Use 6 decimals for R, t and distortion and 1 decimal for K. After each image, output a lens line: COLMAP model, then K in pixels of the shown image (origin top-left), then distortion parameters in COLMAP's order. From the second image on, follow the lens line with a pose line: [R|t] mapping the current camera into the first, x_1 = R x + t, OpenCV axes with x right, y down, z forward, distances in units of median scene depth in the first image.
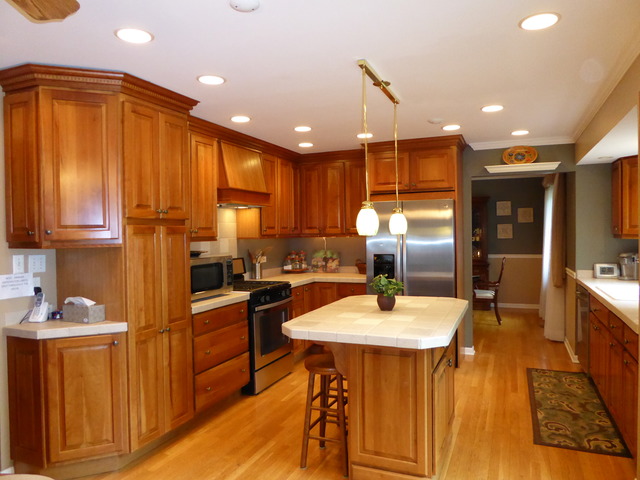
lens RADIAL K [[455.3, 0, 320.3], [0, 455.3, 238.4], [0, 0, 1]] dist [-0.011448, -0.004862]
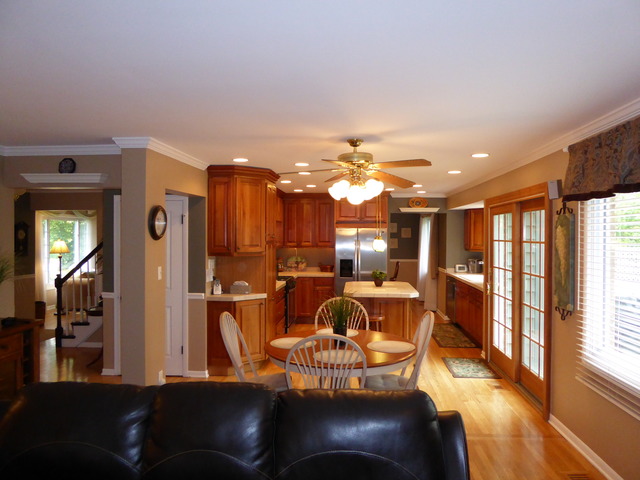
lens RADIAL K [[455.3, 0, 320.1], [0, 455.3, 240.6], [0, 0, 1]] dist [-0.011448, -0.004862]
pose [[0.950445, 0.013905, 0.310581, -0.467084], [-0.012178, 0.999898, -0.007501, -0.019738], [-0.310653, 0.003347, 0.950517, -0.551483]]
